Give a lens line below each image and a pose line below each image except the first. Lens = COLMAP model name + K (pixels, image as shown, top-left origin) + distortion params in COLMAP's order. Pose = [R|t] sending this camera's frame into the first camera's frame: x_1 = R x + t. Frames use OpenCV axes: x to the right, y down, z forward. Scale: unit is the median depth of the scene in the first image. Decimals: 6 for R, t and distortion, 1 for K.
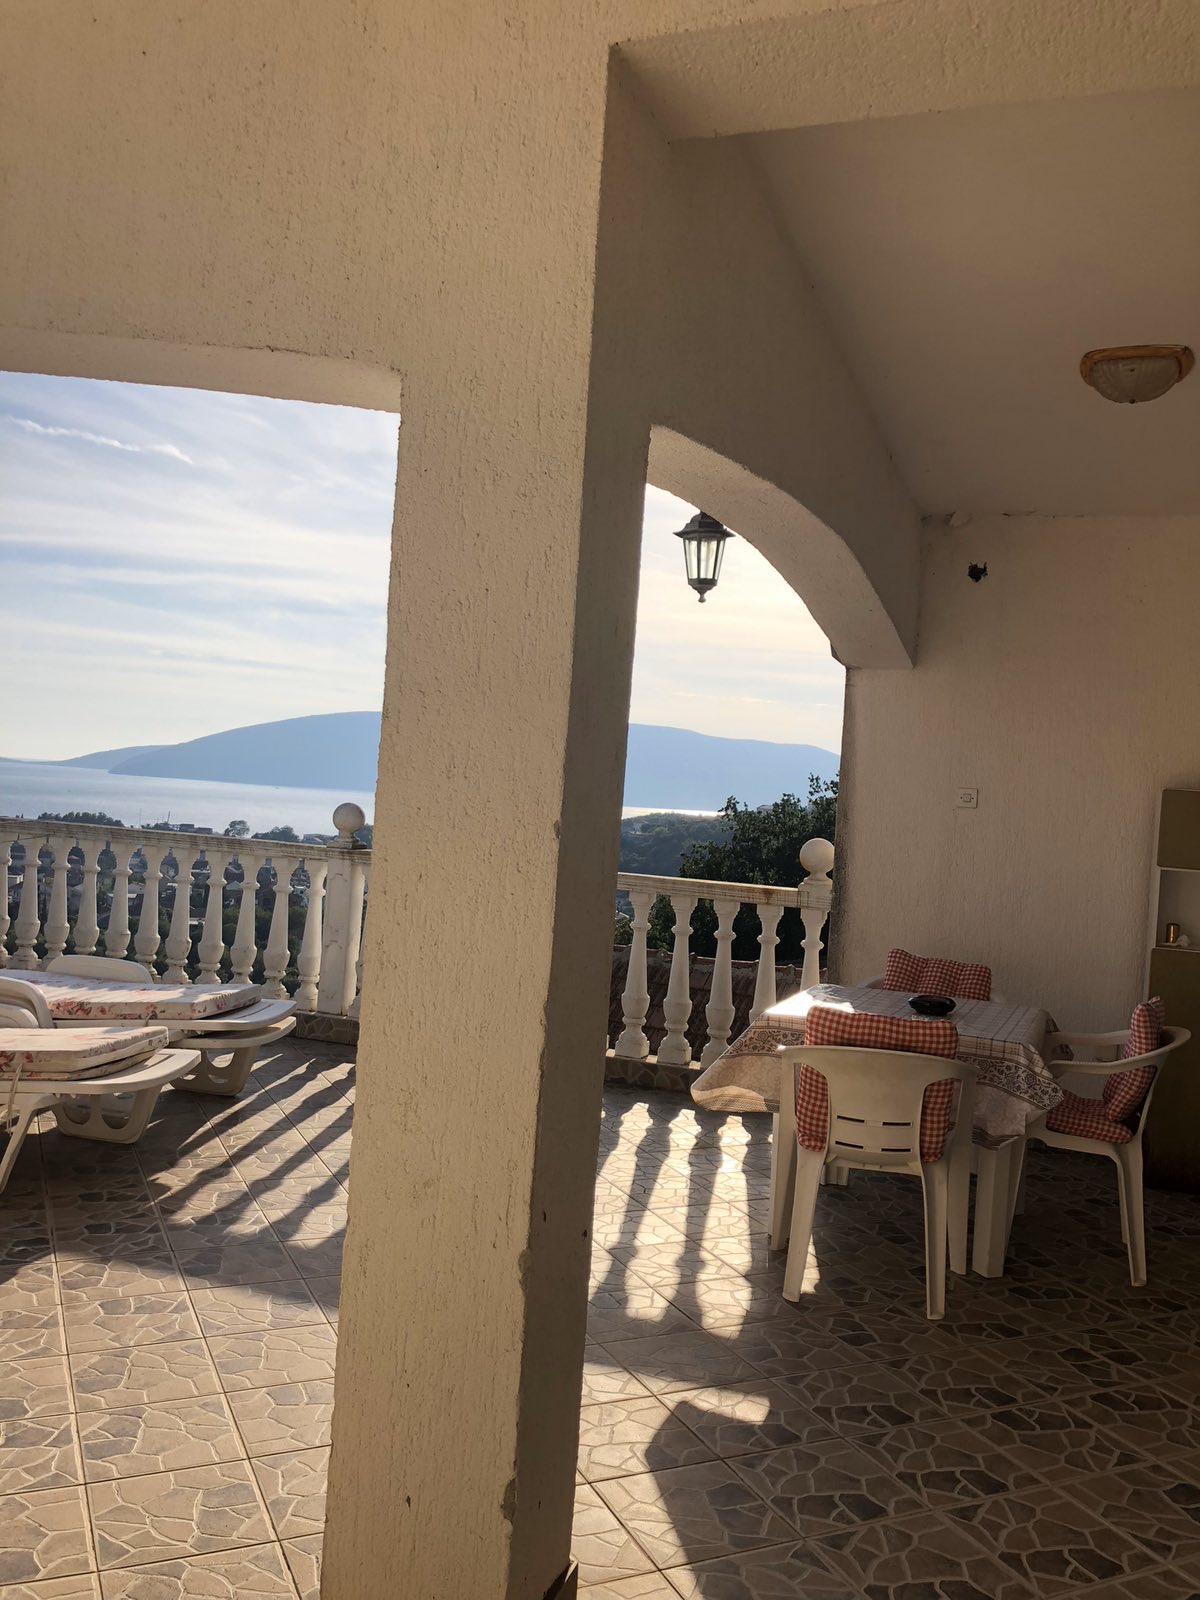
lens RADIAL K [[1272.1, 0, 592.5], [0, 1272.1, 806.8], [0, 0, 1]] dist [0.011974, -0.067153]
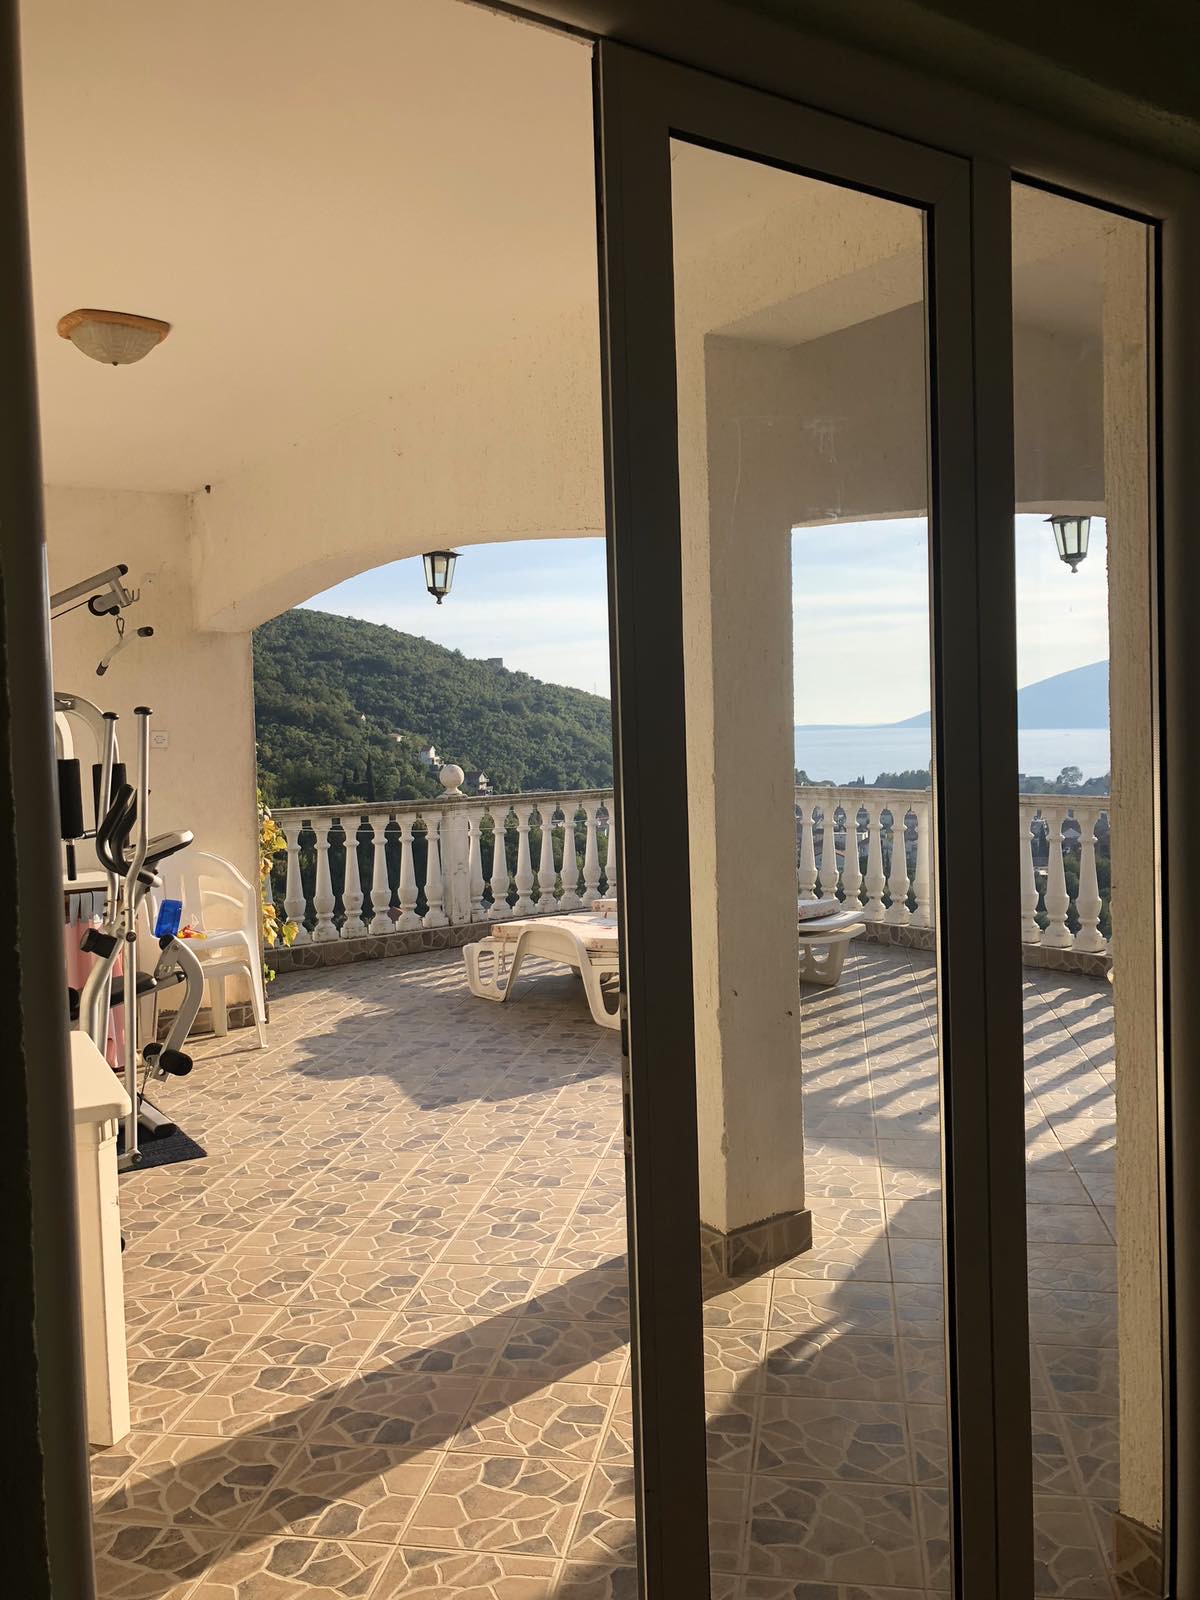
lens RADIAL K [[1272.1, 0, 592.5], [0, 1272.1, 806.8], [0, 0, 1]] dist [0.011974, -0.067153]
pose [[0.800889, -0.059117, -0.595888, 0.254033], [0.081758, 0.996591, 0.011015, 0.006935], [0.593206, -0.057540, 0.802992, -0.156881]]
